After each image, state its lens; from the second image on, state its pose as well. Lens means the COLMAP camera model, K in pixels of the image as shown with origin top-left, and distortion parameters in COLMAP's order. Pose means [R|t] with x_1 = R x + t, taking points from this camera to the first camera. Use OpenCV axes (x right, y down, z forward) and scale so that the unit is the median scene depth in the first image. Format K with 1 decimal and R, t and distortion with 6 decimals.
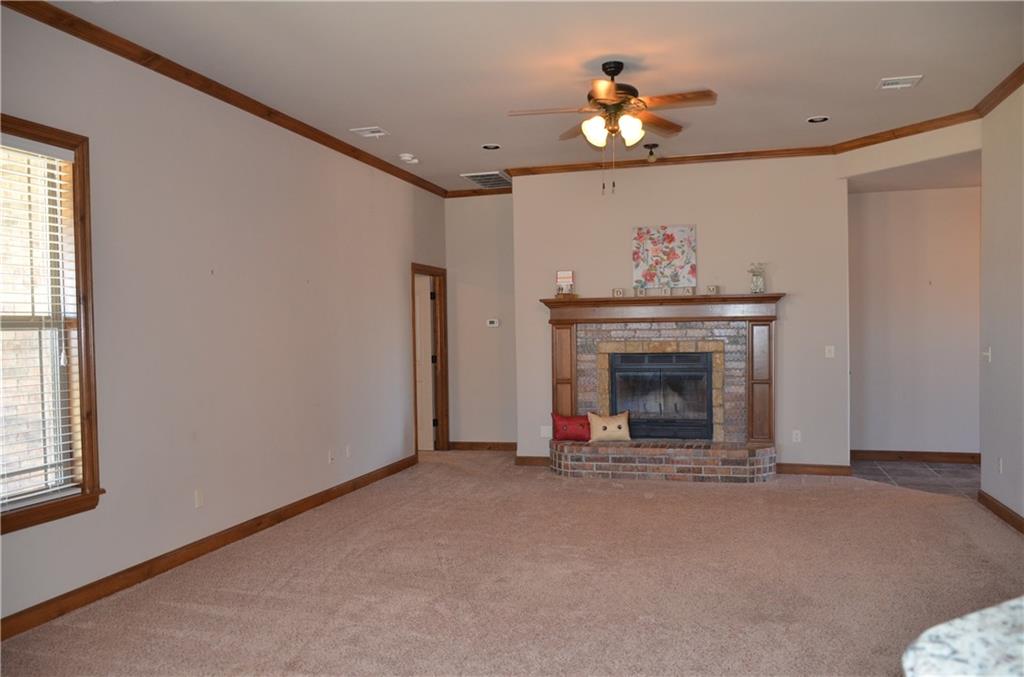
lens RADIAL K [[781.0, 0, 511.9], [0, 781.0, 340.9], [0, 0, 1]] dist [-0.013957, -0.010545]
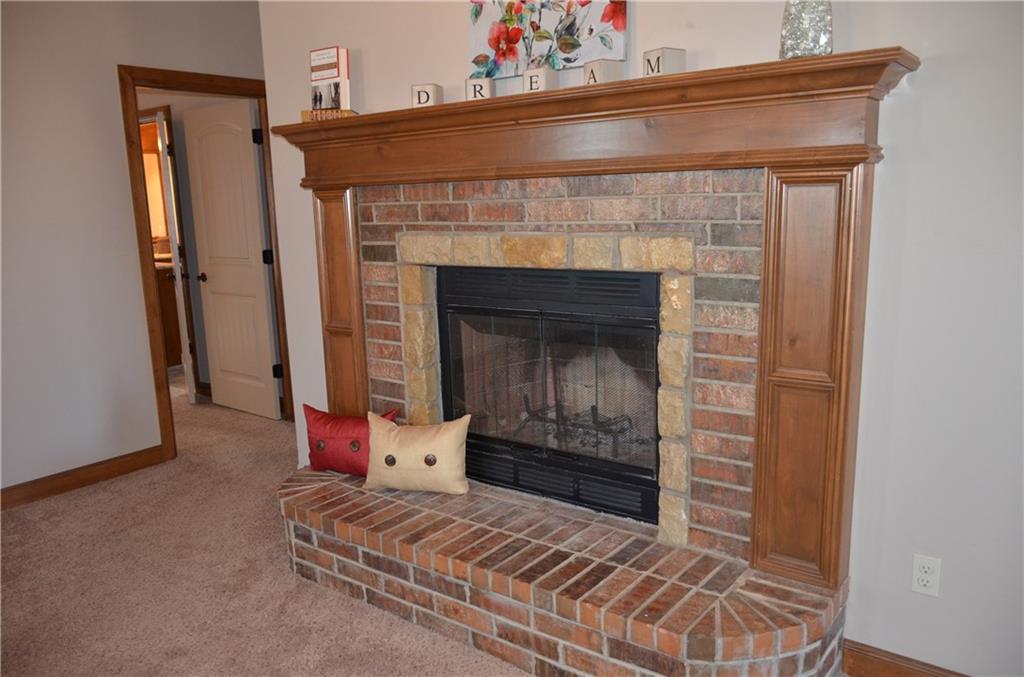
lens RADIAL K [[781.0, 0, 511.6], [0, 781.0, 345.7], [0, 0, 1]] dist [-0.013957, -0.010545]
pose [[0.926571, 0.057121, -0.371757, 0.324084], [0.011999, 0.983408, 0.181010, -0.014426], [0.375929, -0.172180, 0.910512, 0.695958]]
